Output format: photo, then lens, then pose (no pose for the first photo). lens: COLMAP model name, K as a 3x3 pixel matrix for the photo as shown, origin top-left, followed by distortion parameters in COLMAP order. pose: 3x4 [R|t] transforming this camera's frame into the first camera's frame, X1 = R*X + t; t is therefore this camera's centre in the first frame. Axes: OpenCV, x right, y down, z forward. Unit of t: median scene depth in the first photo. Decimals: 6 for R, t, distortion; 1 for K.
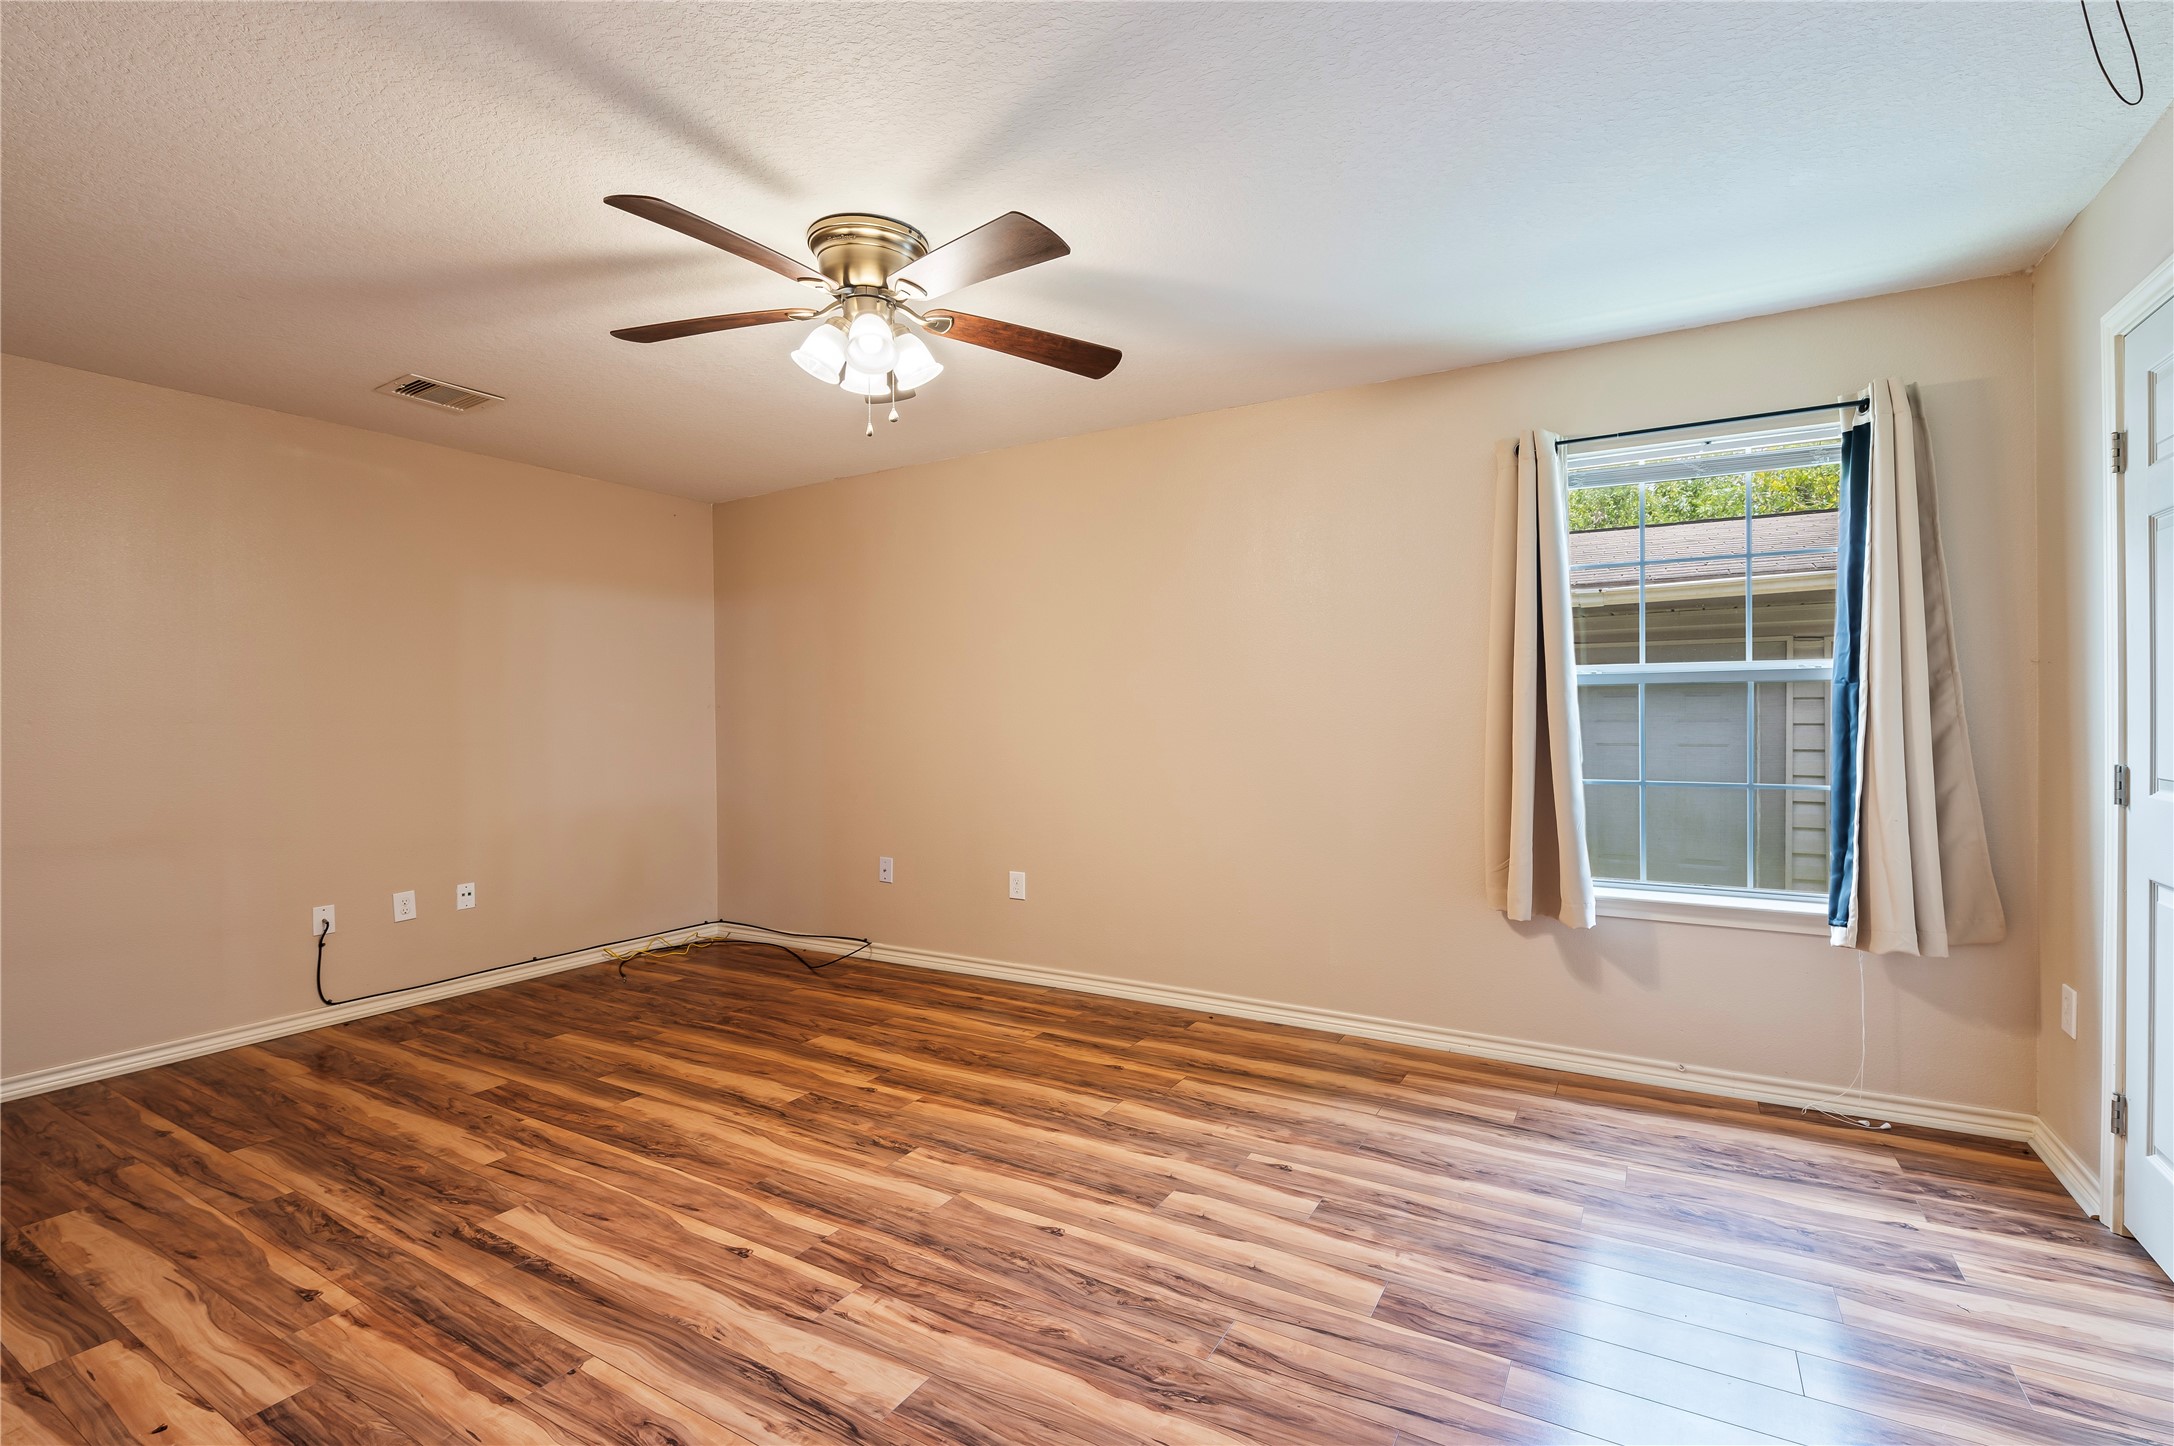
lens RADIAL K [[919.8, 0, 1093.9], [0, 919.8, 718.2], [0, 0, 1]] dist [-0.003244, -0.000943]
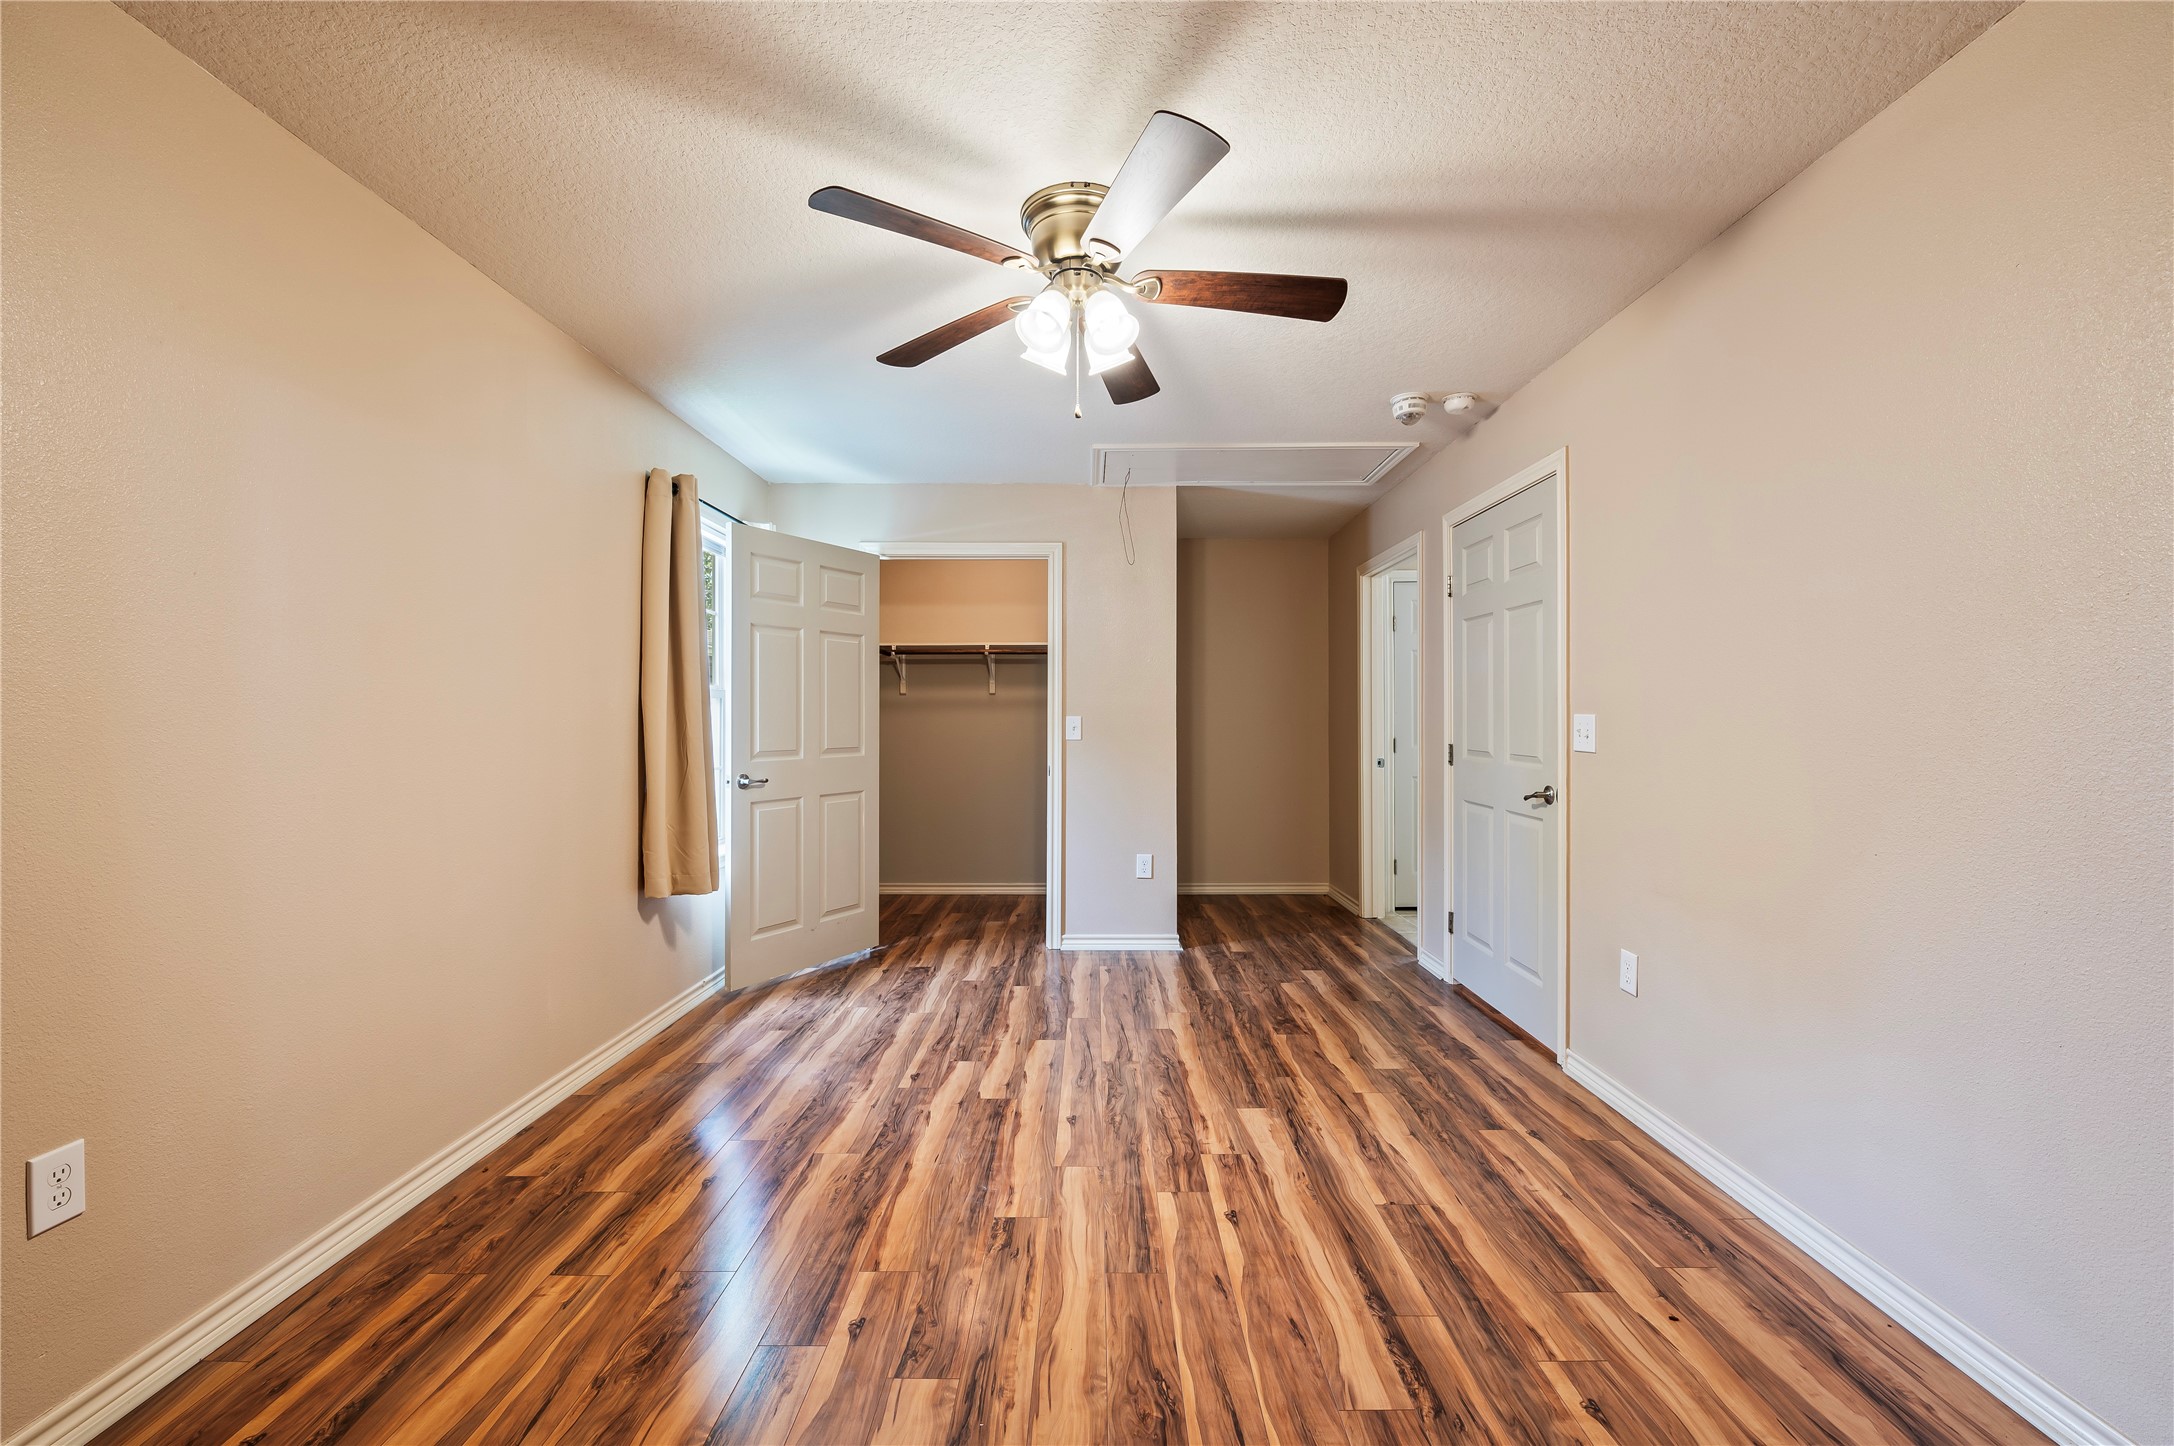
lens RADIAL K [[919.8, 0, 1093.9], [0, 919.8, 718.2], [0, 0, 1]] dist [-0.003244, -0.000943]
pose [[-0.491296, 0.010803, 0.870925, -1.221848], [0.008168, 0.999936, -0.007795, -0.013957], [-0.870954, 0.003284, -0.491353, 1.616962]]
